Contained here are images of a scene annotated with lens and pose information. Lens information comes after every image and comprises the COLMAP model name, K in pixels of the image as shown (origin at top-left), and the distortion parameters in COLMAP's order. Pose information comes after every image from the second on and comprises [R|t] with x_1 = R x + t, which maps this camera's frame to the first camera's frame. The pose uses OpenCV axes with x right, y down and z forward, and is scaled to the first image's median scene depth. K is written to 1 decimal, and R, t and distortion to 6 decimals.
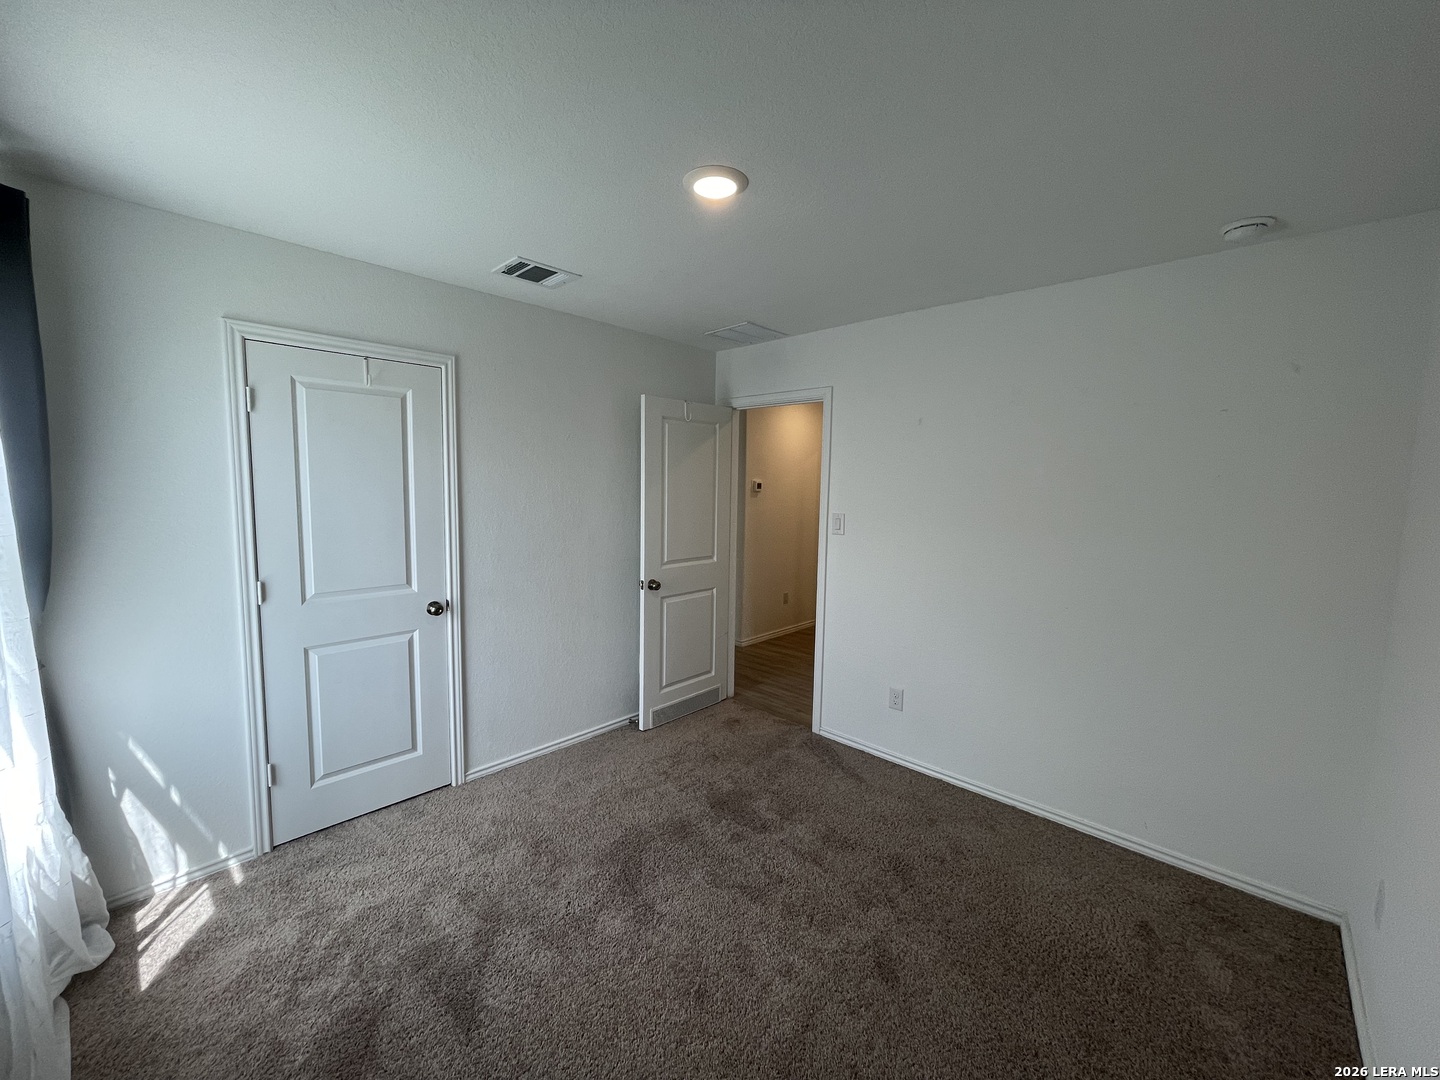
lens RADIAL K [[578.6, 0, 714.3], [0, 578.6, 537.2], [0, 0, 1]] dist [-0.000690, -0.000061]
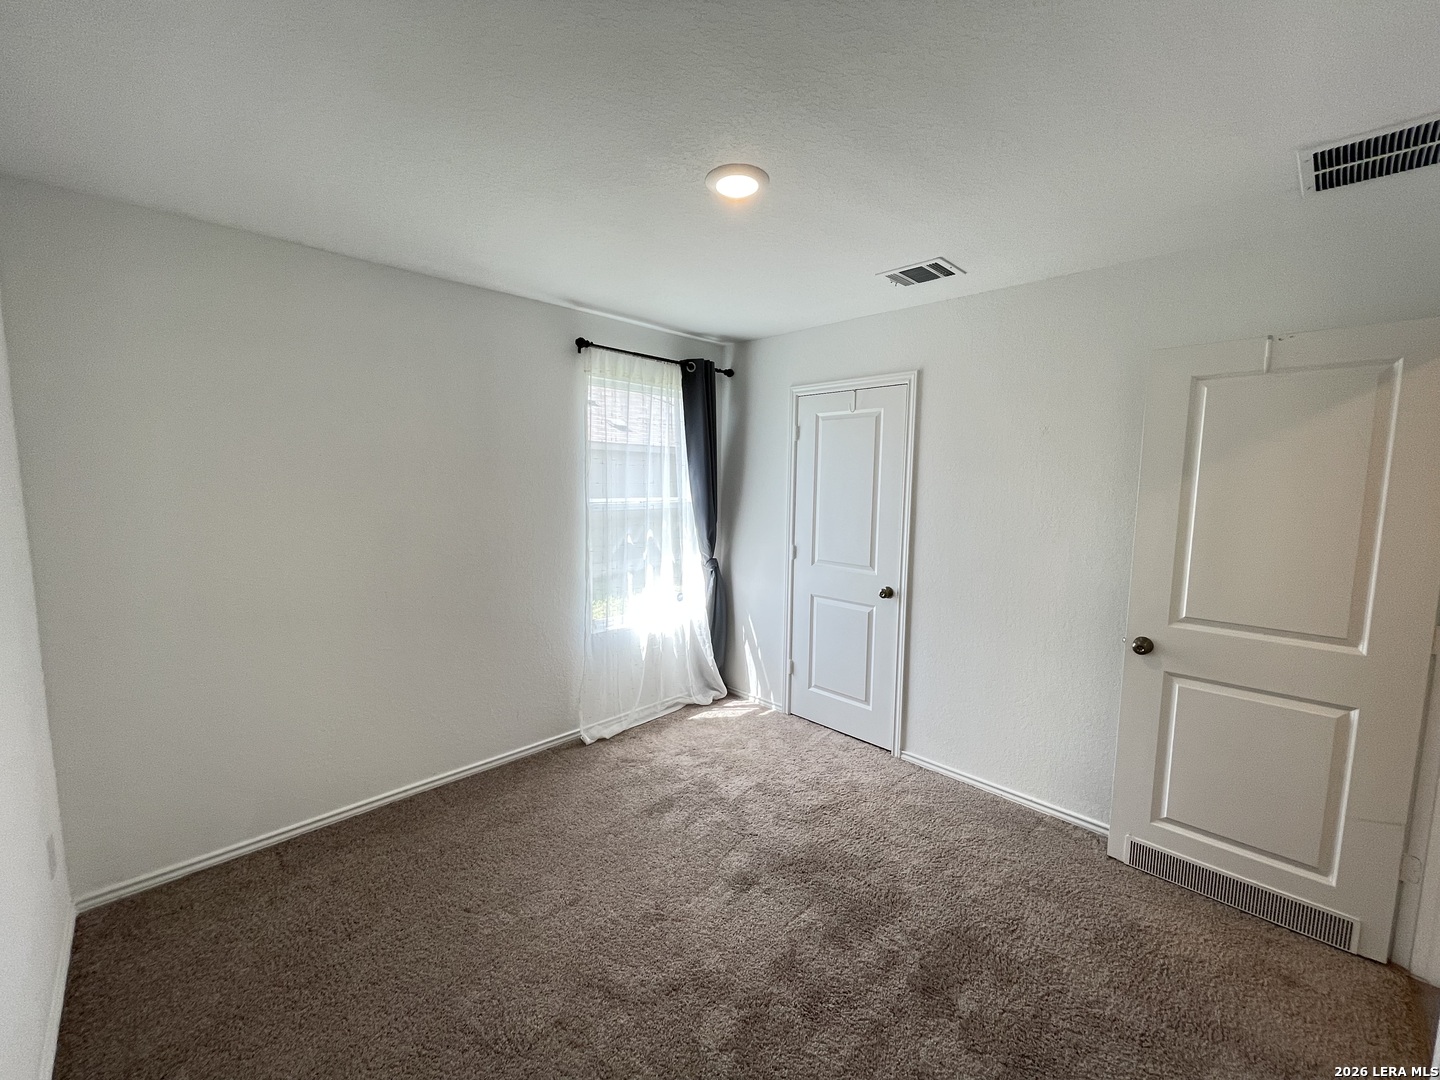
lens RADIAL K [[578.6, 0, 719.4], [0, 578.6, 540.6], [0, 0, 1]] dist [-0.000690, -0.000061]
pose [[-0.028952, 0.086381, -0.995841, 0.710512], [-0.112012, 0.989704, 0.089105, -0.049415], [0.993285, 0.114126, -0.018978, 0.705243]]
